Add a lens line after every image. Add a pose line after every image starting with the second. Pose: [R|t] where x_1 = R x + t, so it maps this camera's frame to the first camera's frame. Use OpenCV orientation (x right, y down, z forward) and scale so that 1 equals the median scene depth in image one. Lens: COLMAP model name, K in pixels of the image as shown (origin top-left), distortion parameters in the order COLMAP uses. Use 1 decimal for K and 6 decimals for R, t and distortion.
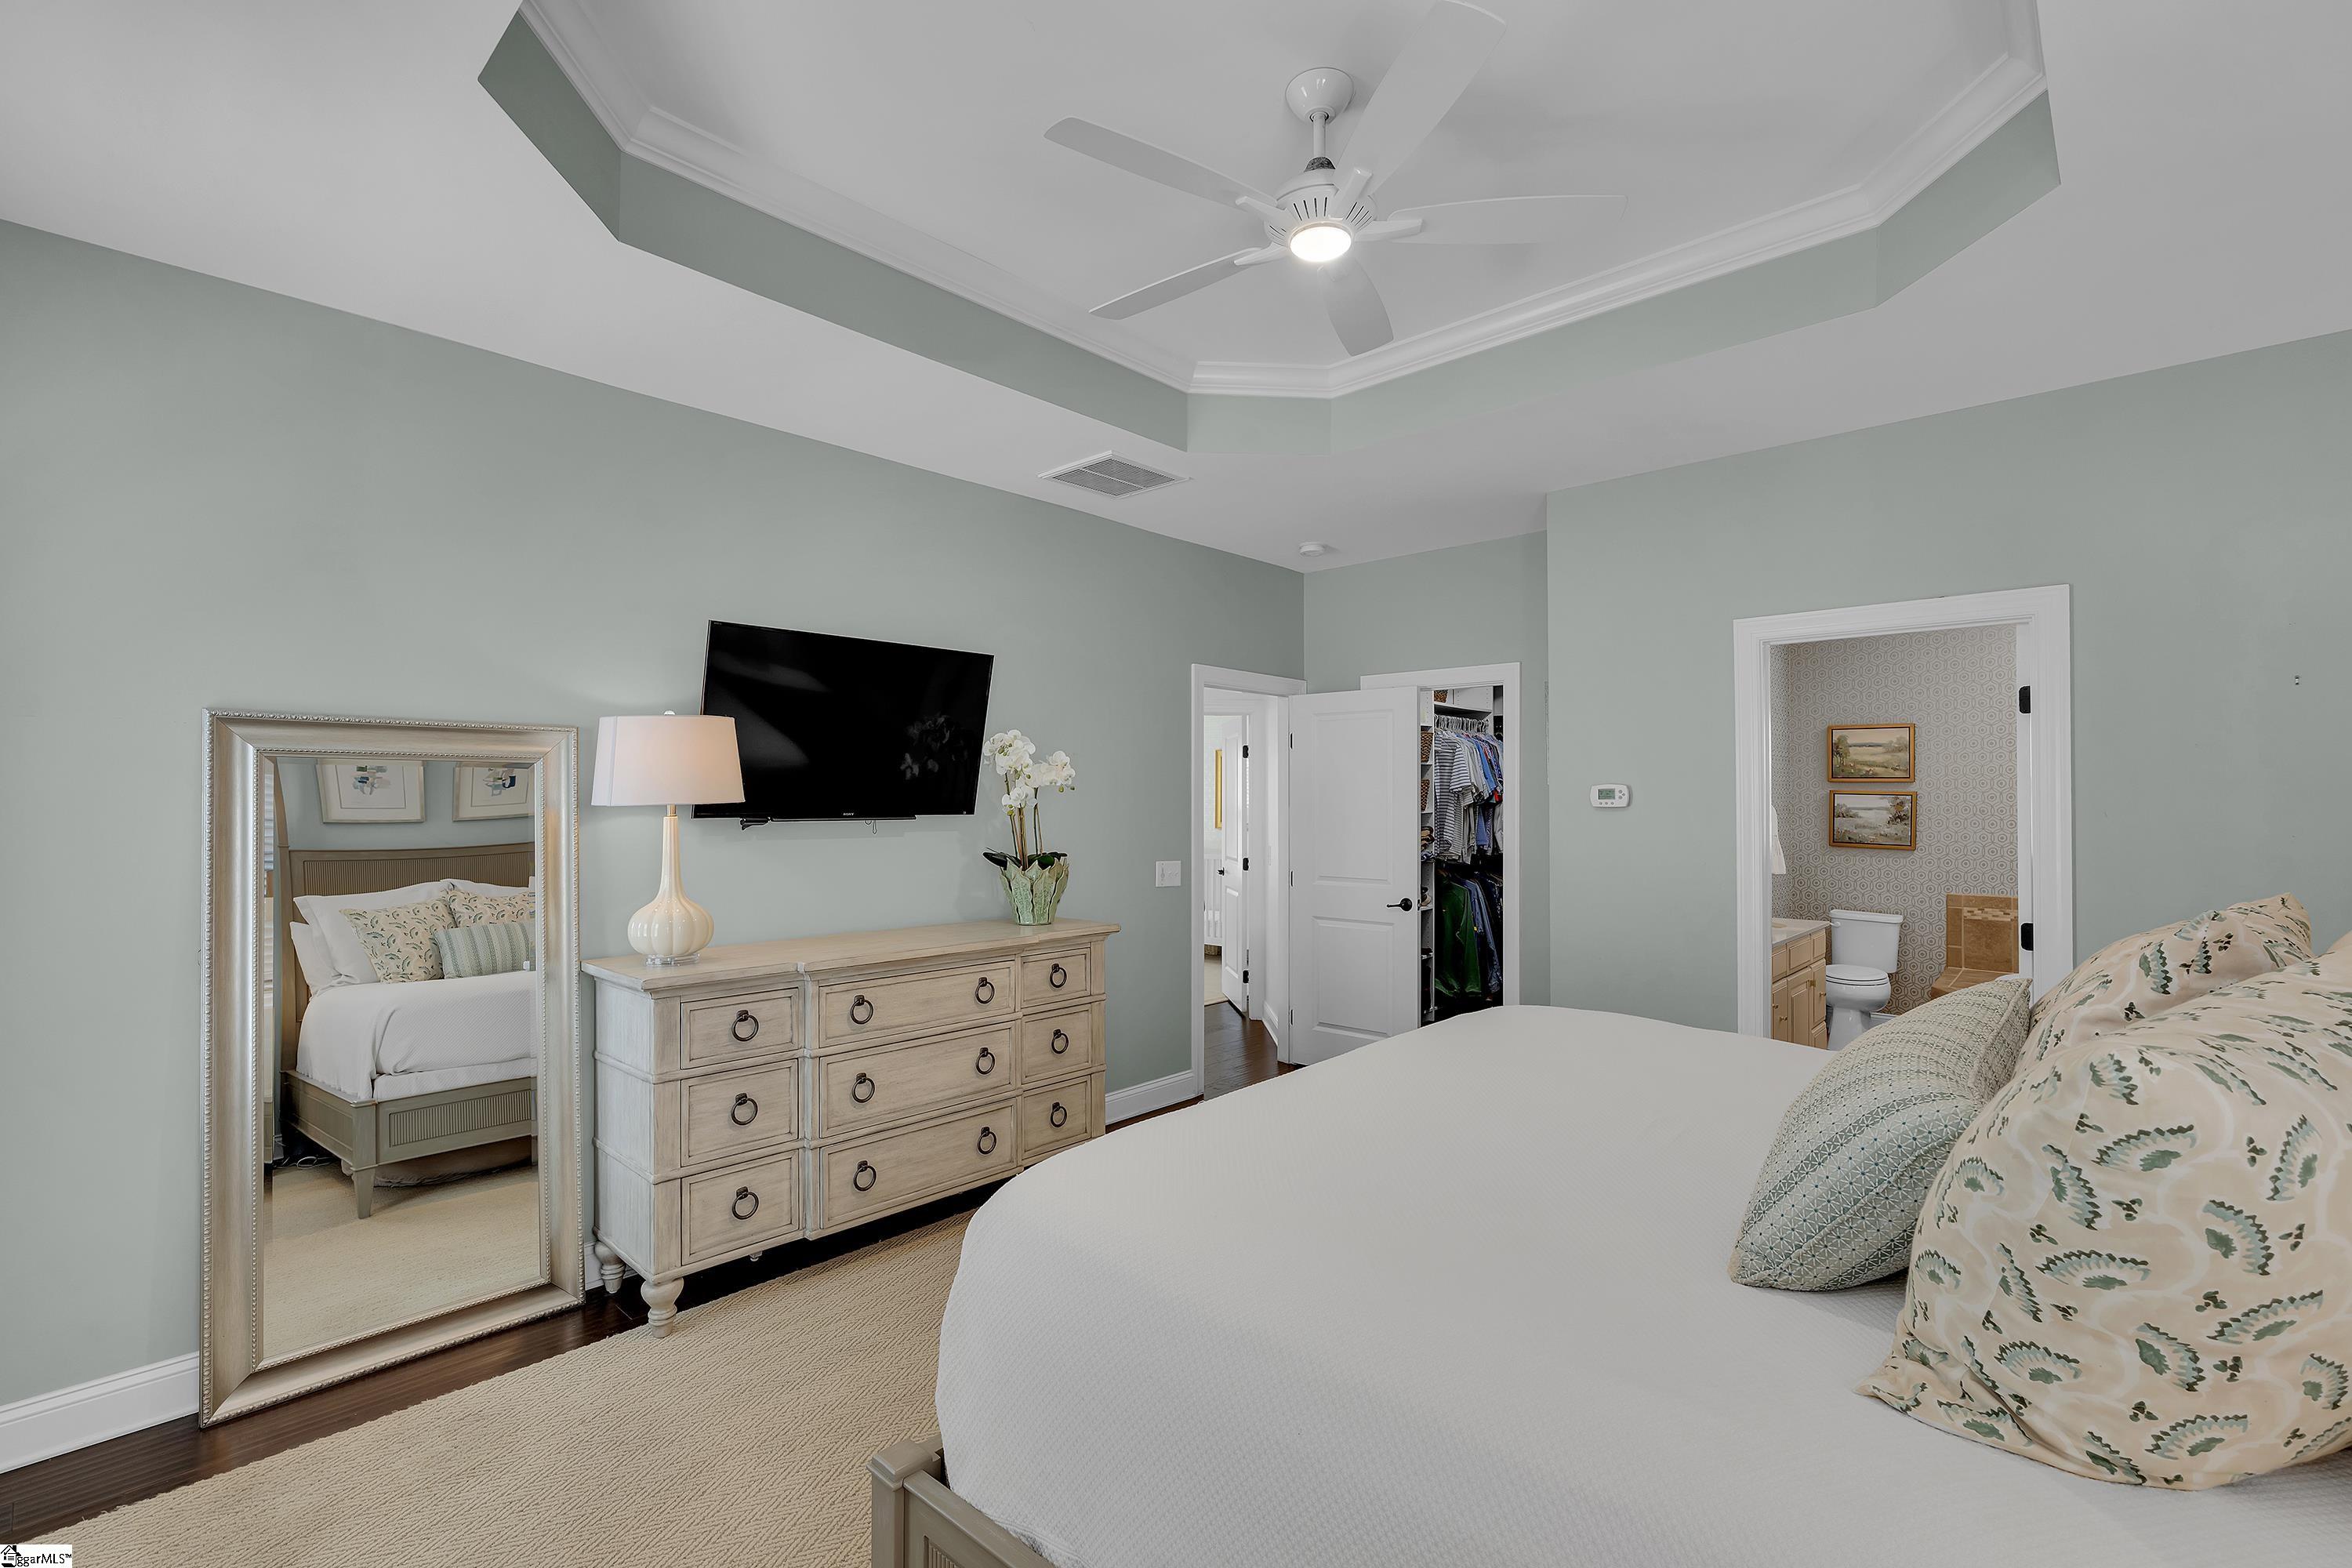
lens RADIAL K [[1039.1, 0, 1176.8], [0, 1039.1, 796.3], [0, 0, 1]] dist [0.000432, 0.000397]
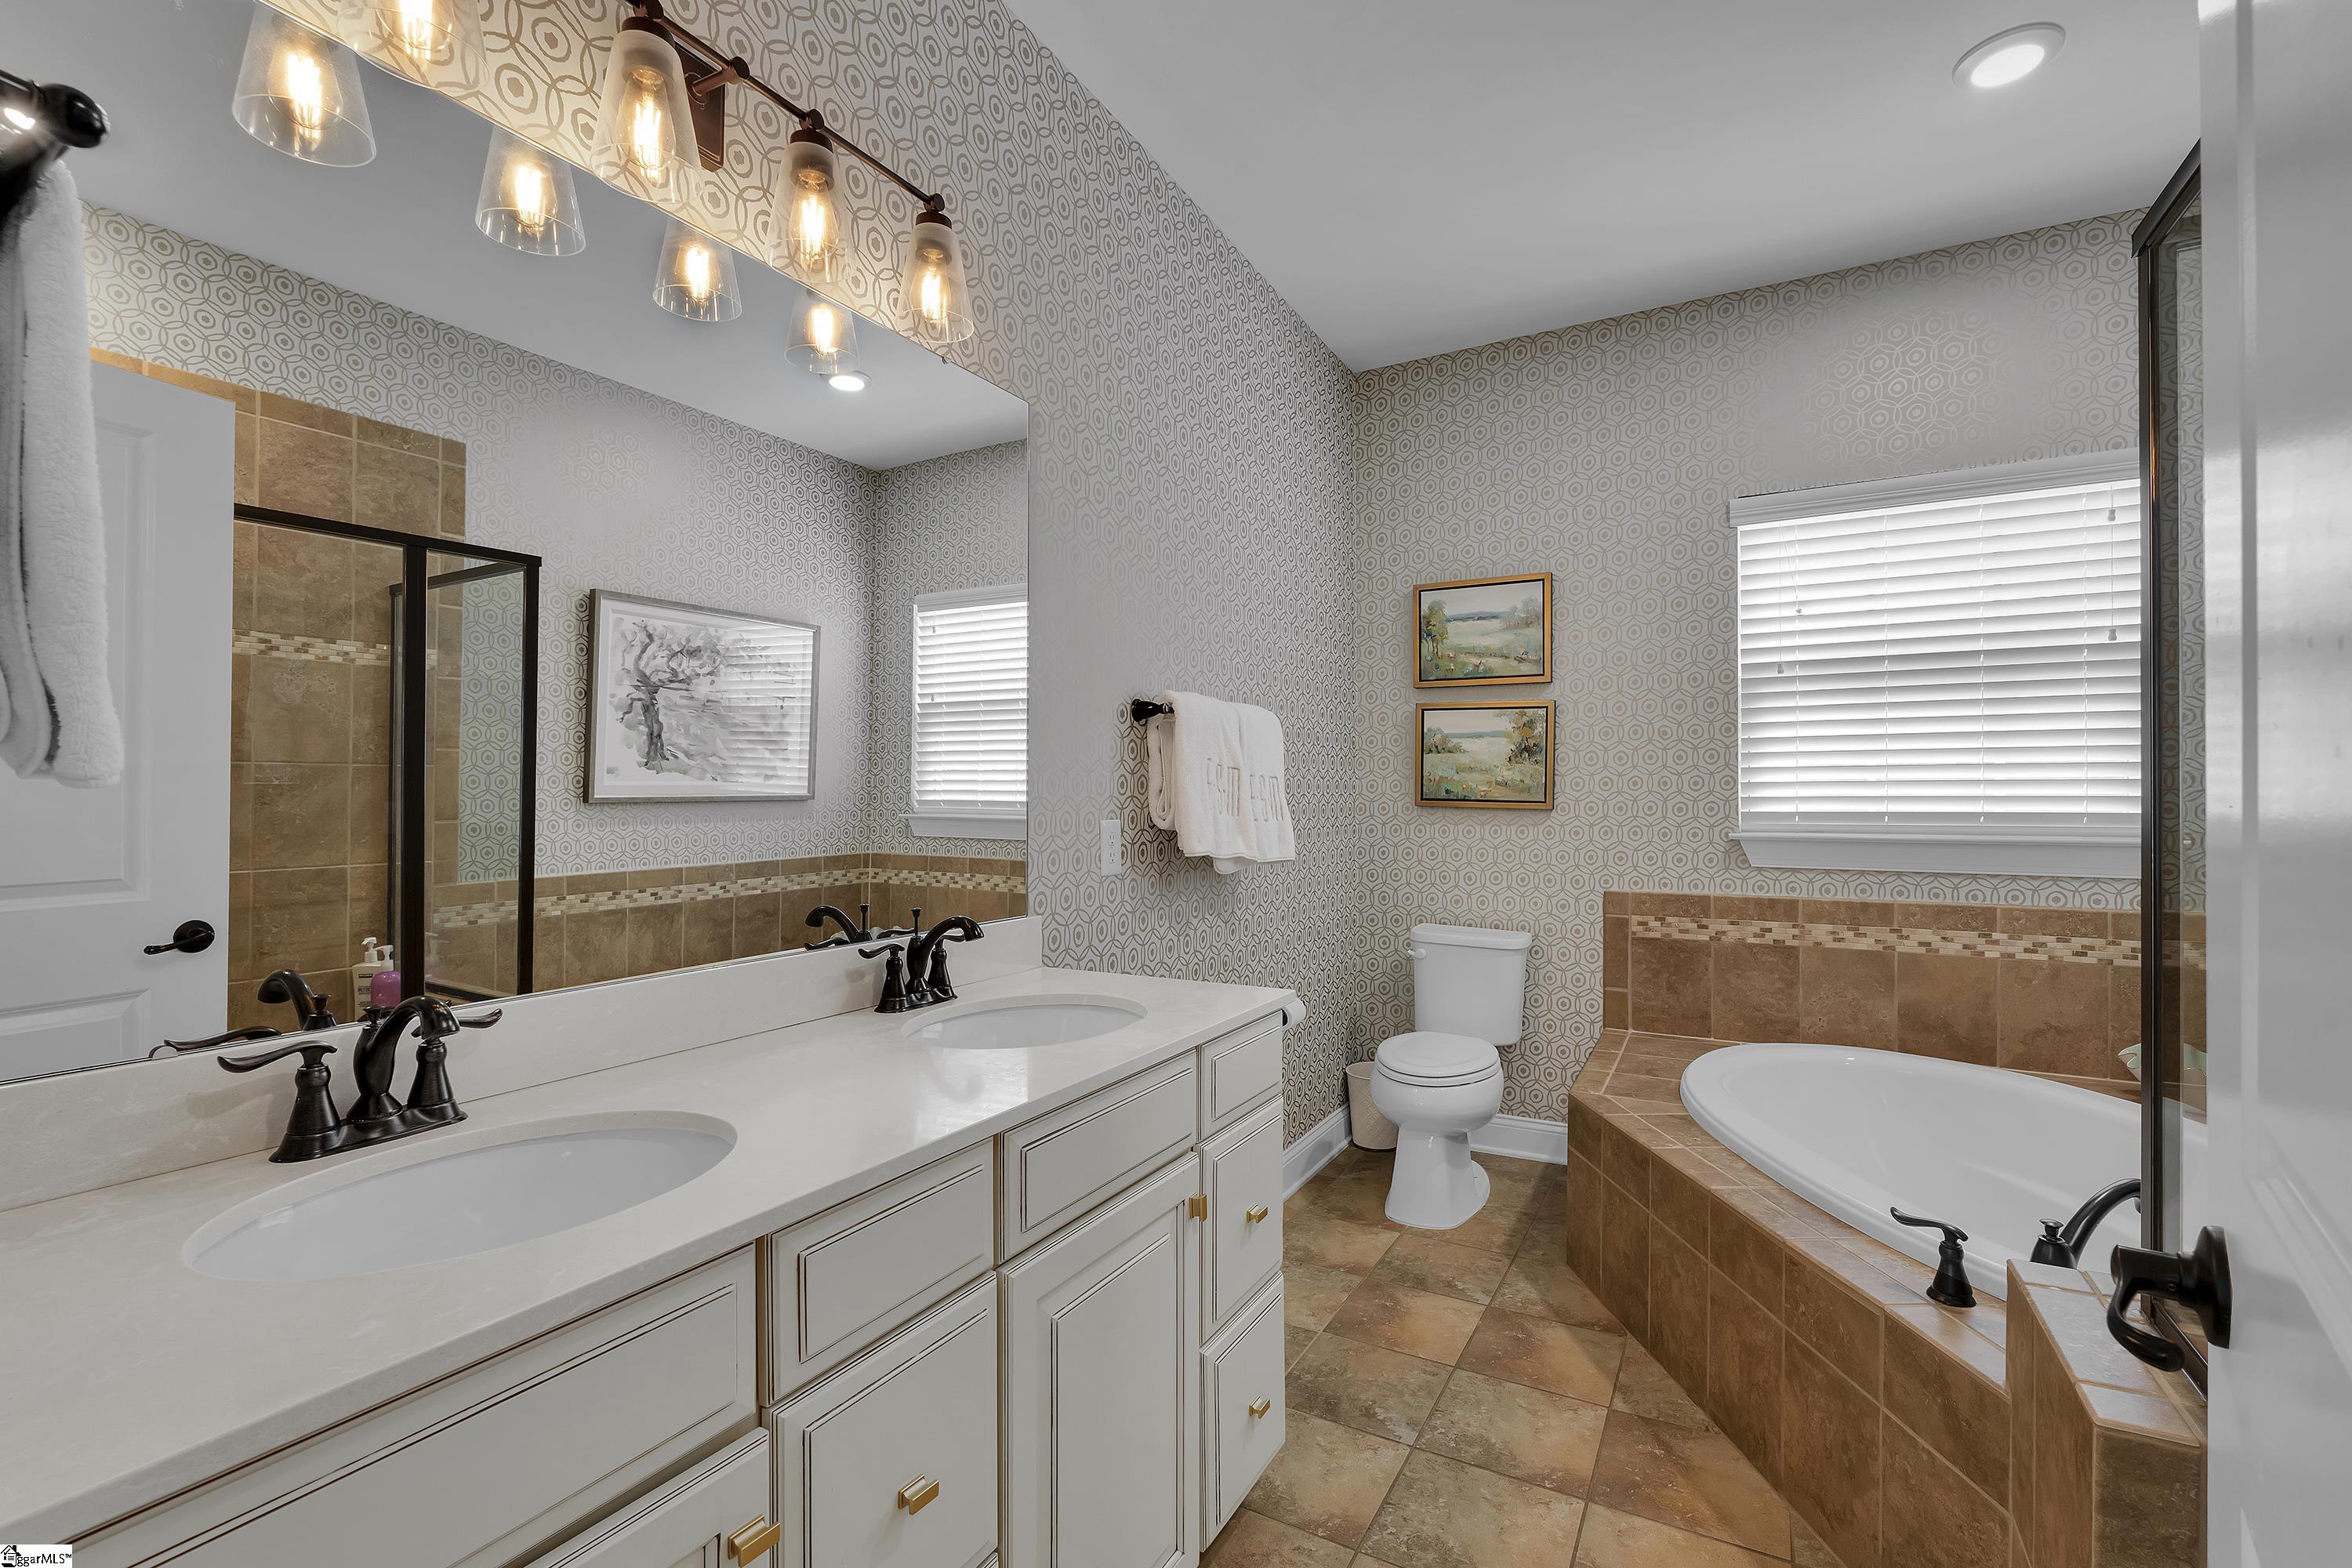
lens RADIAL K [[1039.1, 0, 1159.2], [0, 1039.1, 797.4], [0, 0, 1]] dist [0.000432, 0.000397]
pose [[0.974993, 0.009230, 0.222044, 0.388690], [-0.006266, 0.999882, -0.014049, 0.053128], [-0.222147, 0.012306, 0.974935, 0.516454]]
